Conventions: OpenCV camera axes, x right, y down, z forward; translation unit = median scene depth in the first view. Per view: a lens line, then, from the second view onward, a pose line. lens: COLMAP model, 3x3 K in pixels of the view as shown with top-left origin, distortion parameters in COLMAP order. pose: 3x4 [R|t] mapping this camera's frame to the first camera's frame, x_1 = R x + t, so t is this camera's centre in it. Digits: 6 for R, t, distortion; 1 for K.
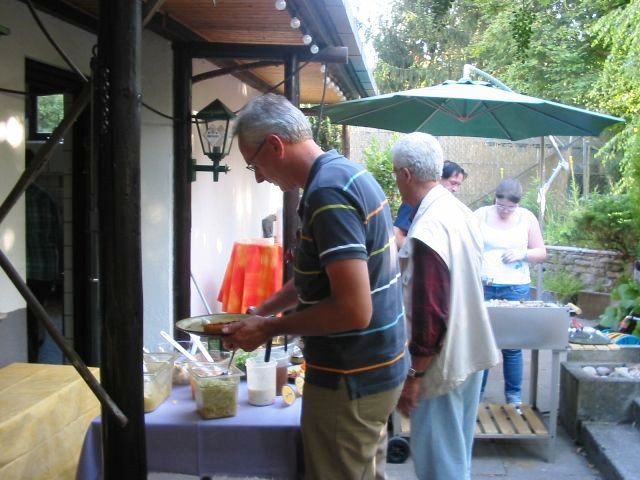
lens RADIAL K [[818.2, 0, 320.0], [0, 818.2, 240.0], [0, 0, 1]] dist [-0.018443, 0.006268]
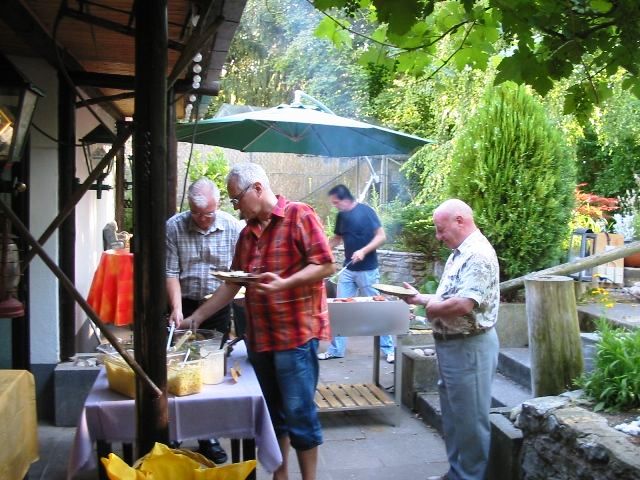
lens RADIAL K [[818.2, 0, 320.0], [0, 818.2, 240.0], [0, 0, 1]] dist [-0.018443, 0.006268]
pose [[0.966286, -0.018620, 0.256798, -0.122621], [0.019947, 0.999798, -0.002560, -0.007041], [-0.256698, 0.007596, 0.966462, -0.142885]]
